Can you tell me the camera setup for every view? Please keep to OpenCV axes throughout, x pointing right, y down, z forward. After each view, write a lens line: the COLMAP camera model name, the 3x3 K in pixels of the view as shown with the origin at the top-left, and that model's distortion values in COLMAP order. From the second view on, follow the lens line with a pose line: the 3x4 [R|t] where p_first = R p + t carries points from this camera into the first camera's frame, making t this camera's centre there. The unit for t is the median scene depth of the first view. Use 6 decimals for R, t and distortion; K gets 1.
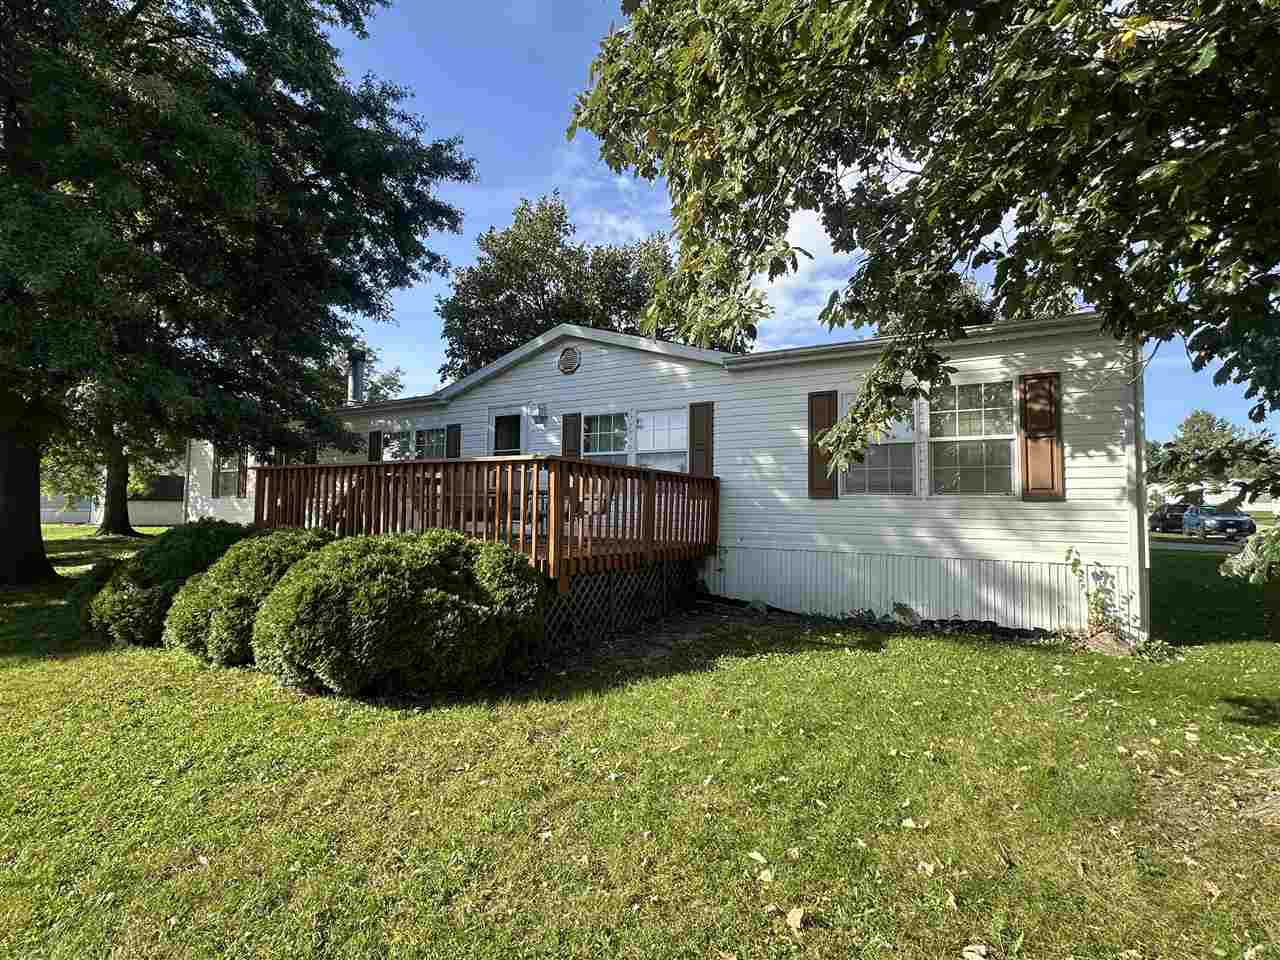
lens RADIAL K [[600.0, 0, 639.7], [0, 600.0, 480.2], [0, 0, 1]] dist [0.003836, 0.000365]
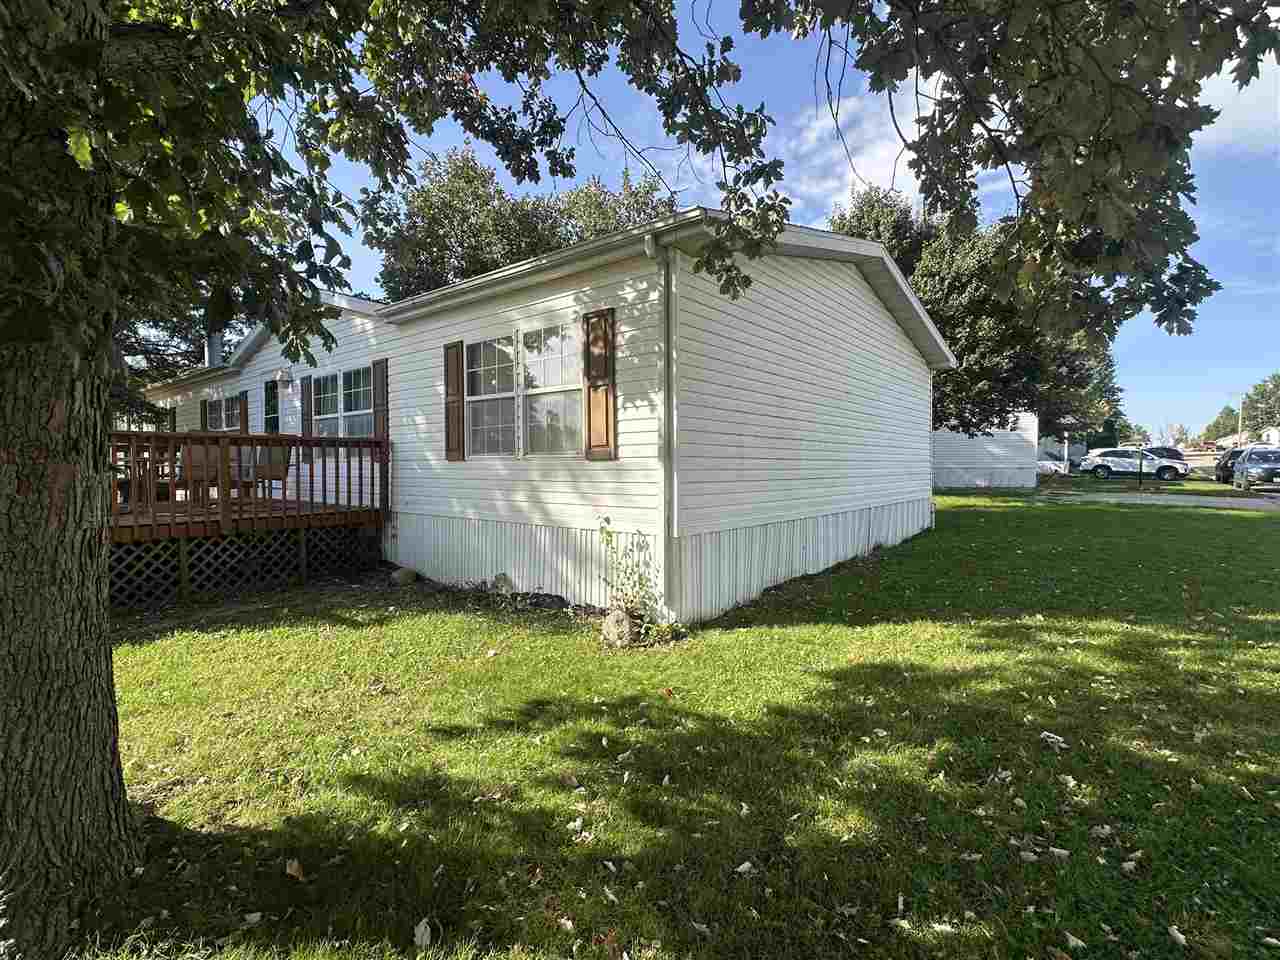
lens RADIAL K [[600.0, 0, 640.0], [0, 600.0, 482.2], [0, 0, 1]] dist [0.003836, 0.000365]
pose [[0.990318, -0.014886, -0.138017, 0.828674], [0.025162, 0.997013, 0.073014, 0.004441], [0.136518, -0.075779, 0.987735, 0.146586]]
